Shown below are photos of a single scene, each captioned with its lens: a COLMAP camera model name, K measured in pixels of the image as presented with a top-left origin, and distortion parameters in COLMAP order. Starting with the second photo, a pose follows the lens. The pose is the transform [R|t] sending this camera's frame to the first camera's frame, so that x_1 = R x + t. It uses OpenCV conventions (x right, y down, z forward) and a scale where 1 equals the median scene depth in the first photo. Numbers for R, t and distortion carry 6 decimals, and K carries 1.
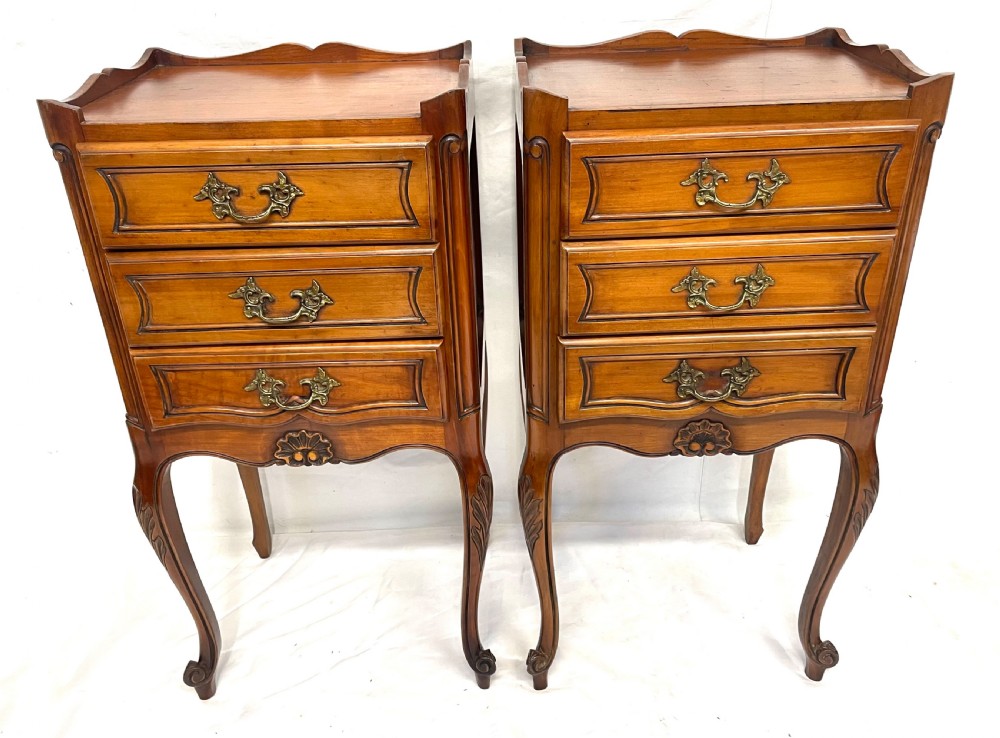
lens RADIAL K [[831.3, 0, 500.0], [0, 831.3, 369.0], [0, 0, 1]] dist [0.099154, -0.138129]
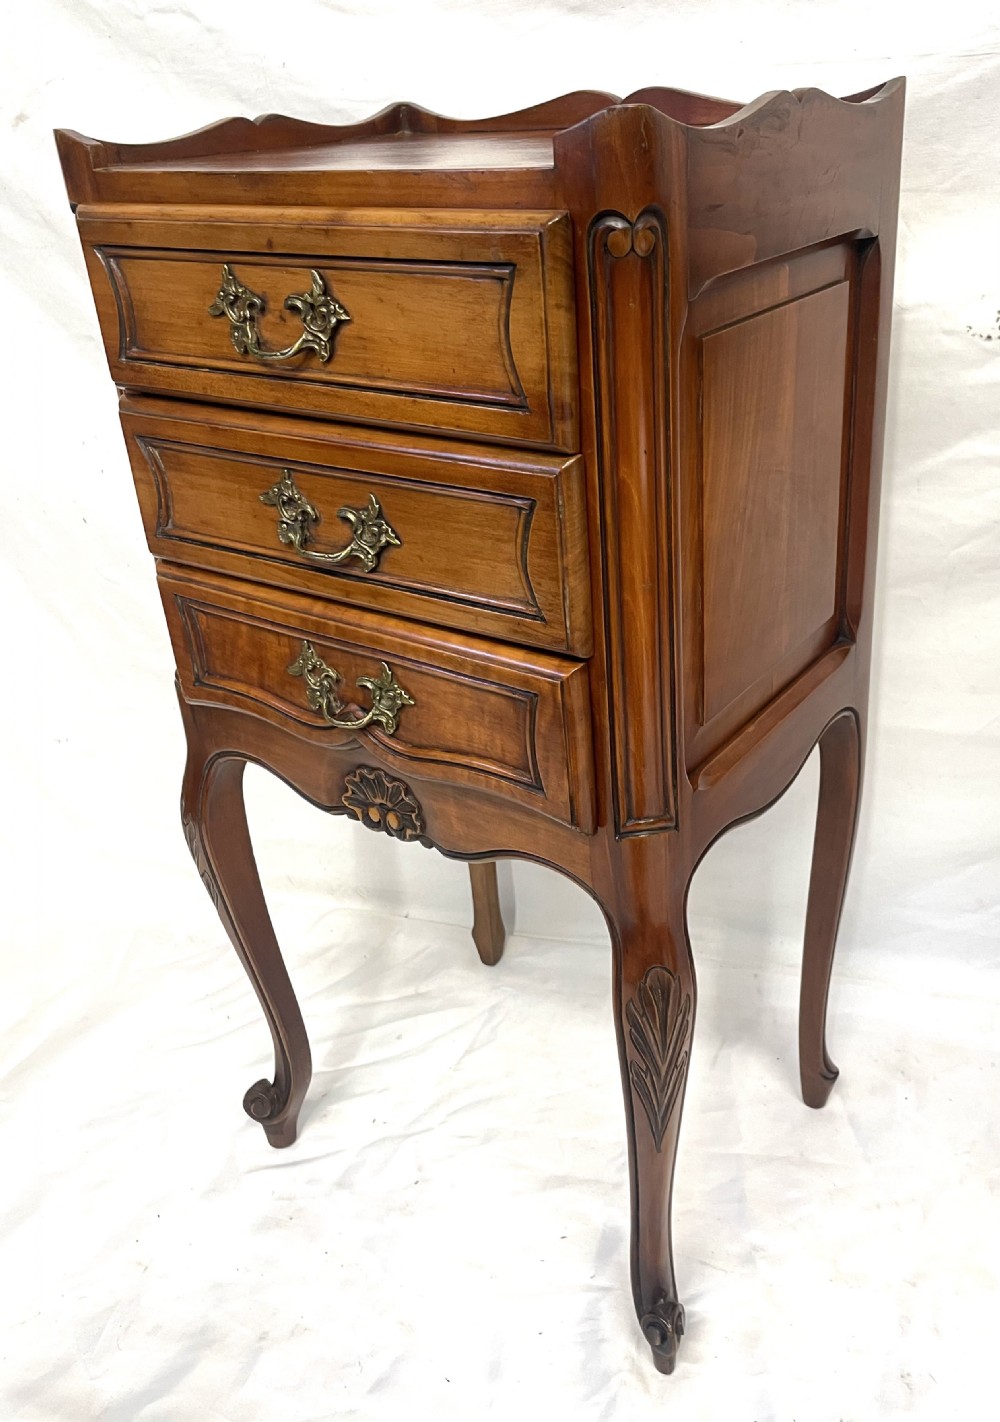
lens RADIAL K [[1180.0, 0, 594.4], [0, 1180.0, 674.9], [0, 0, 1]] dist [0.079360, -0.101236]
pose [[0.829423, 0.236042, -0.506302, 0.287583], [-0.247906, 0.967736, 0.045048, -0.063205], [0.500599, 0.088152, 0.861179, 0.432440]]
